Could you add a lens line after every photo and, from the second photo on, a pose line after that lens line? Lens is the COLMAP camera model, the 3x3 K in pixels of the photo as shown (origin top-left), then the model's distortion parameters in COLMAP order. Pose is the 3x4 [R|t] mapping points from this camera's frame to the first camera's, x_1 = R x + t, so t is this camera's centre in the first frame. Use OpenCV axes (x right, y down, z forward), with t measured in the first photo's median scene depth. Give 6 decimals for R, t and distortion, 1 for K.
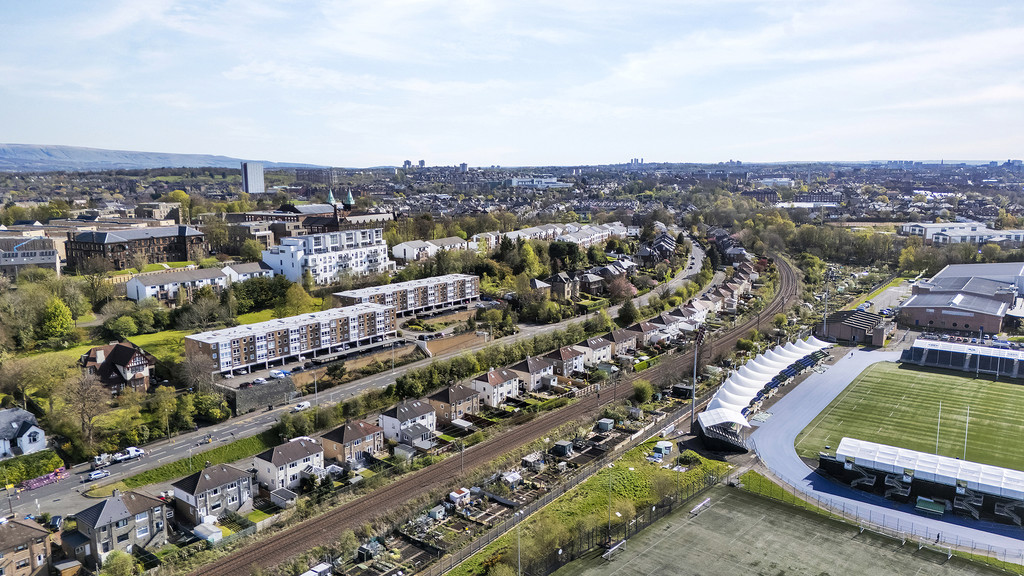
lens RADIAL K [[712.6, 0, 512.0], [0, 712.6, 288.0], [0, 0, 1]] dist [0.056799, -0.004041]
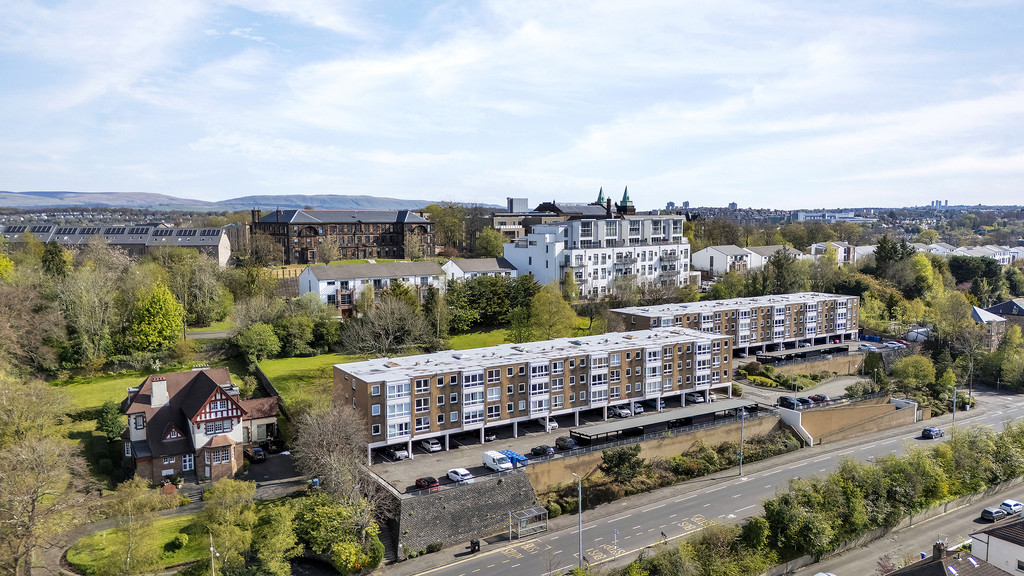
lens RADIAL K [[712.6, 0, 512.0], [0, 712.6, 288.0], [0, 0, 1]] dist [0.056799, -0.004041]
pose [[0.937596, 0.029266, -0.346492, -0.139420], [-0.051787, 0.997091, -0.055918, 0.029916], [0.343847, 0.070372, 0.936385, 0.482592]]
